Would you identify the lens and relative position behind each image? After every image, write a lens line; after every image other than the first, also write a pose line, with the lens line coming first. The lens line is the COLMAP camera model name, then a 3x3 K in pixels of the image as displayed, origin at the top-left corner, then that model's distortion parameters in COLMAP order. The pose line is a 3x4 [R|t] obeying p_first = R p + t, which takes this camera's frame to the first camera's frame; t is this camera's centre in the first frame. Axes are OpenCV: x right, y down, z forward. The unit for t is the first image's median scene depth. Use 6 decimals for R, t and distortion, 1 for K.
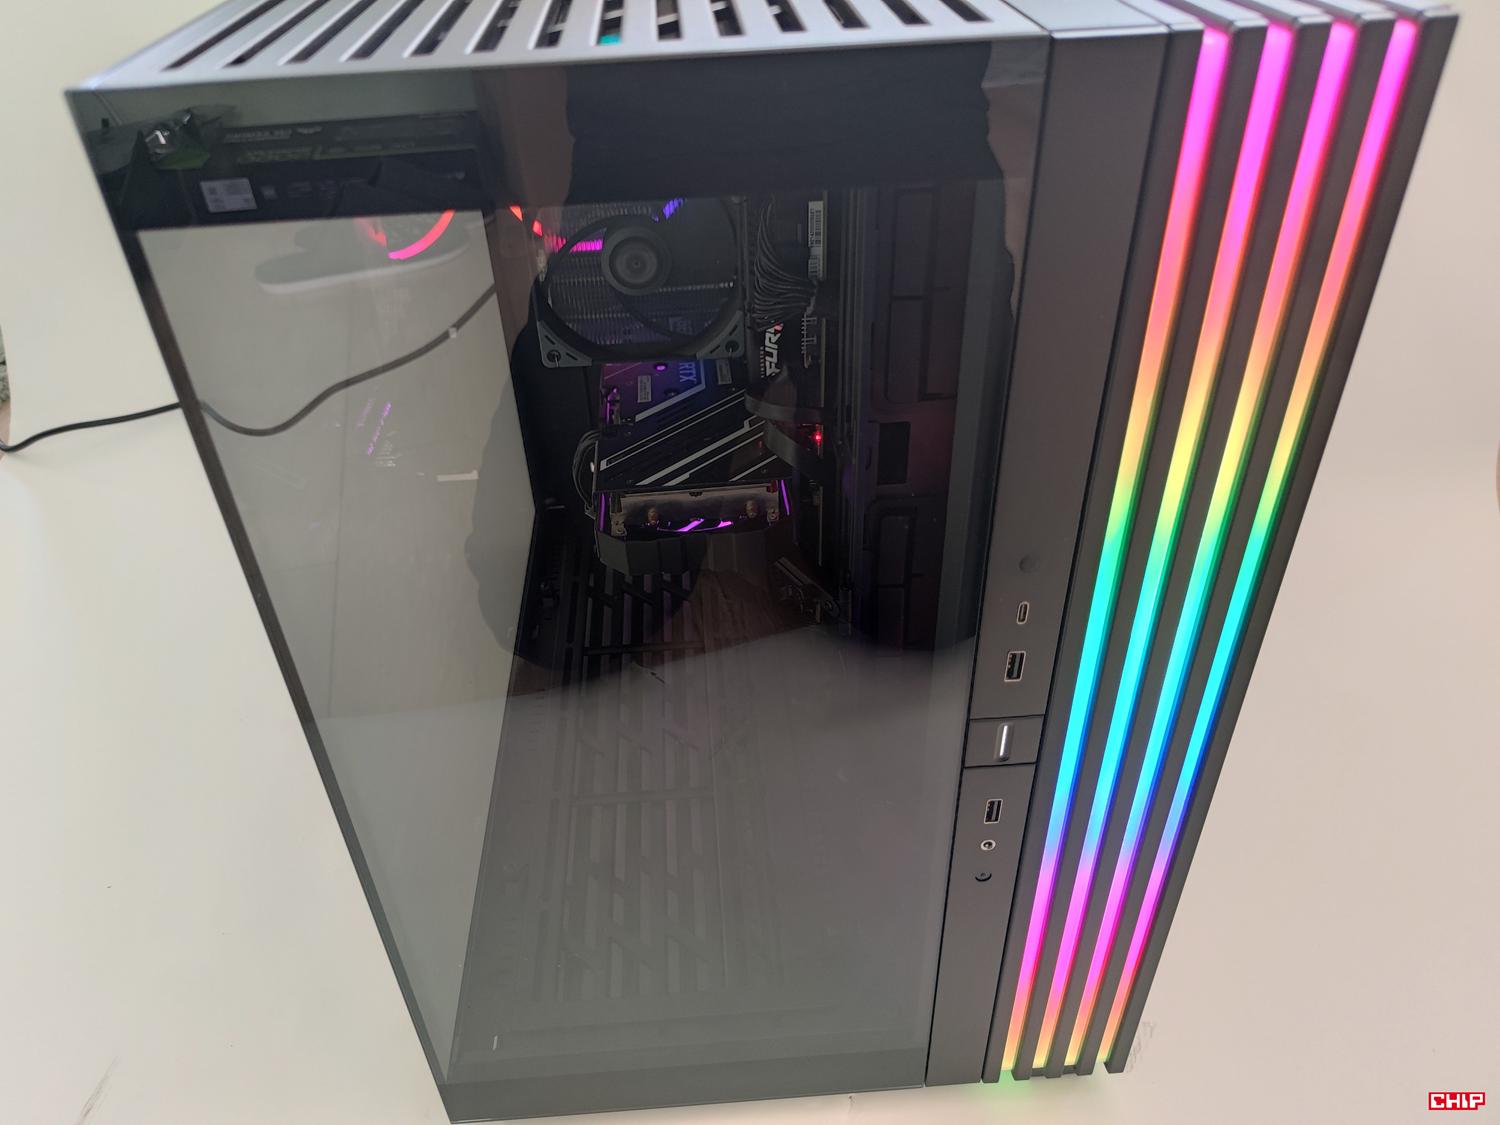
lens RADIAL K [[1099.8, 0, 745.4], [0, 1099.8, 560.4], [0, 0, 1]] dist [-0.011262, 0.010093]
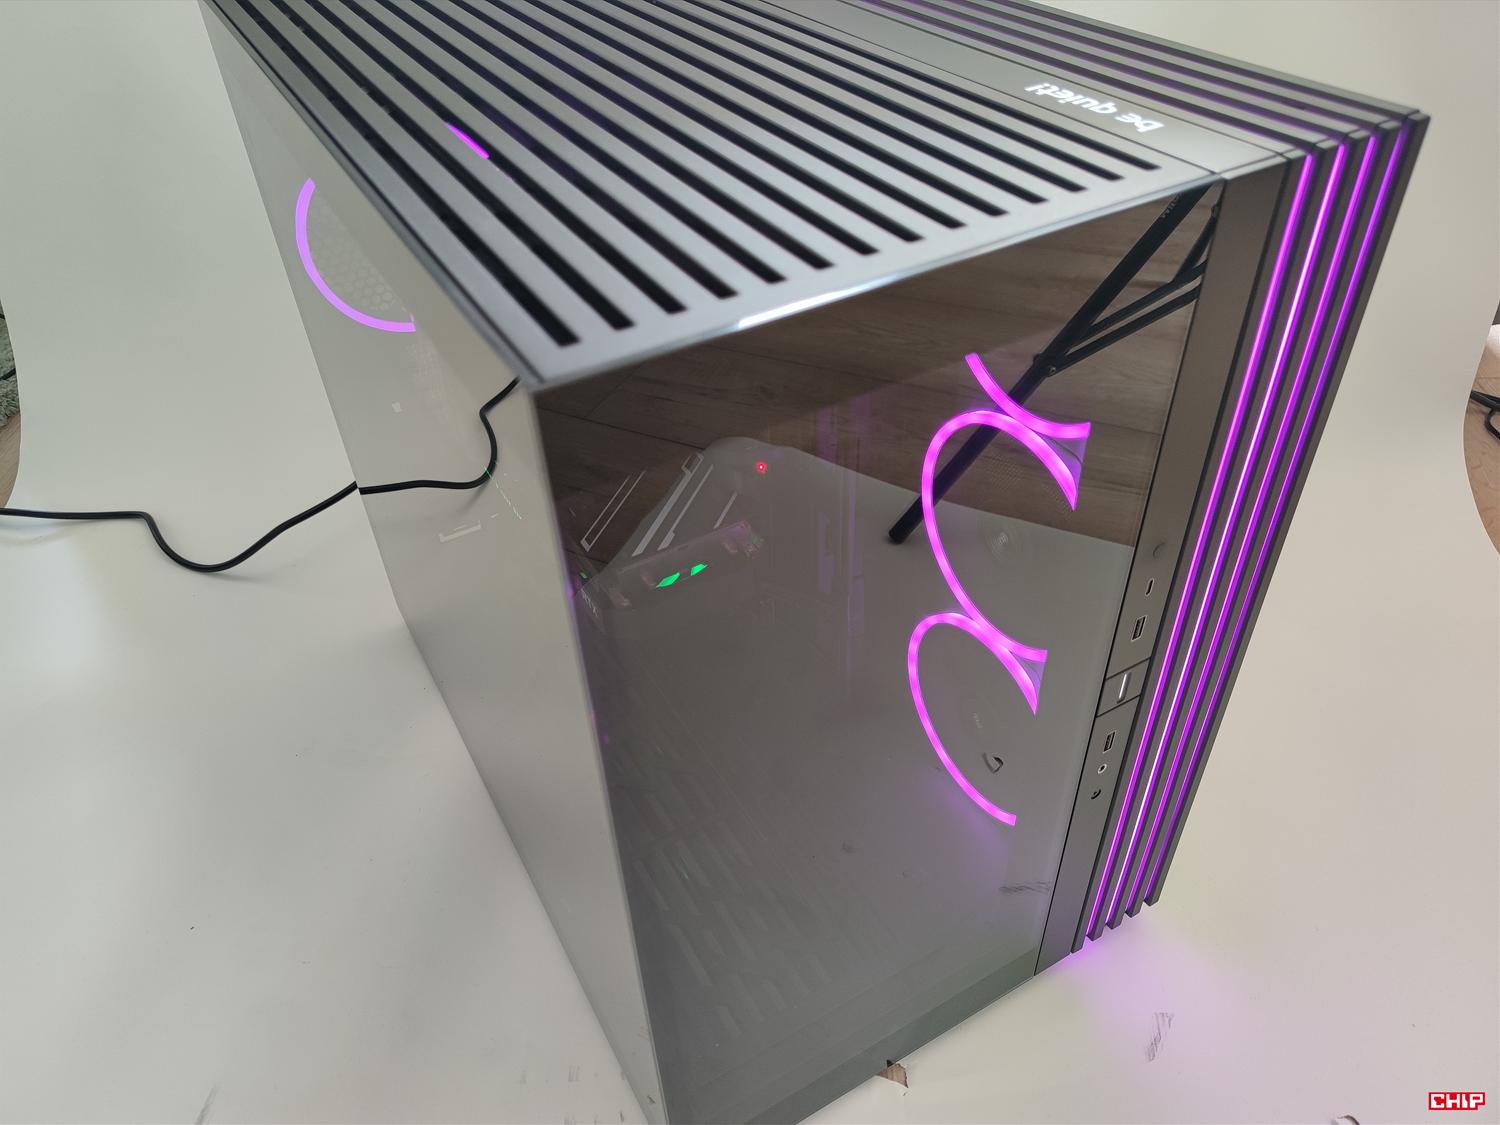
lens RADIAL K [[1093.1, 0, 744.3], [0, 1093.1, 554.0], [0, 0, 1]] dist [-0.003245, -0.011881]
pose [[0.901533, -0.273639, 0.335202, -0.454979], [0.260749, 0.961760, 0.083834, -0.169537], [-0.345324, 0.011825, 0.938409, -0.017548]]
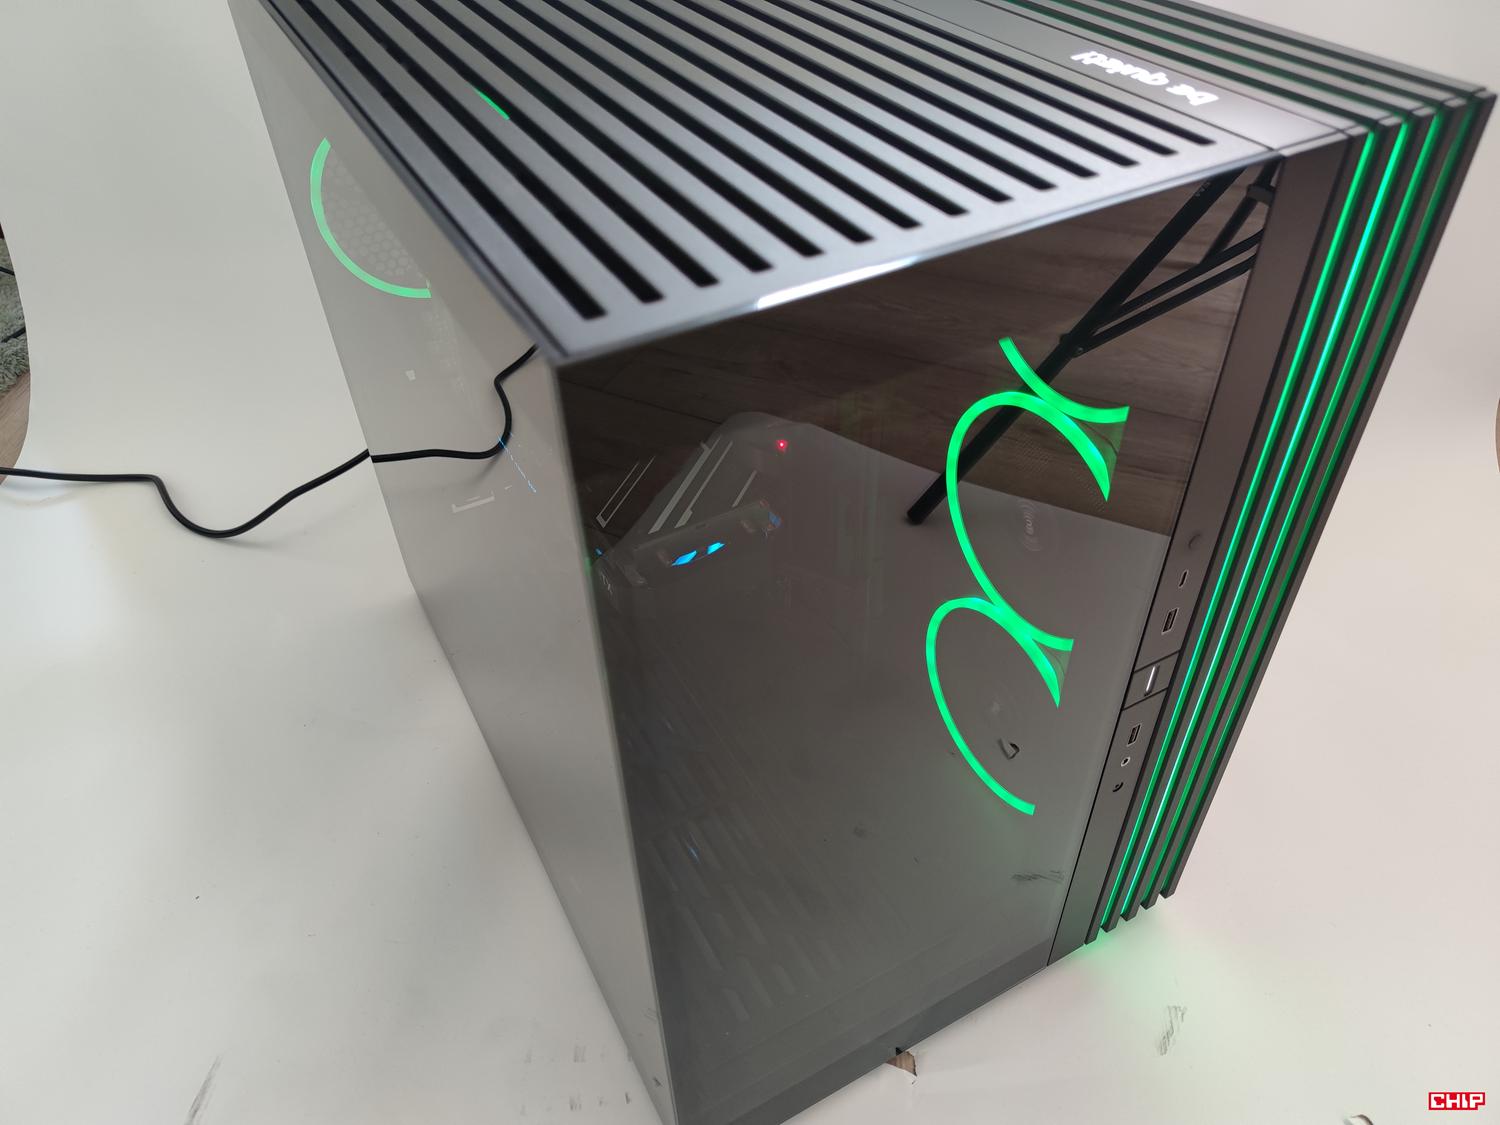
lens RADIAL K [[1093.1, 0, 749.2], [0, 1093.1, 554.6], [0, 0, 1]] dist [-0.003245, -0.011881]
pose [[0.908980, -0.262312, 0.323957, -0.452843], [0.240394, 0.964794, 0.106692, -0.176809], [-0.340538, -0.019103, 0.940037, 0.011915]]
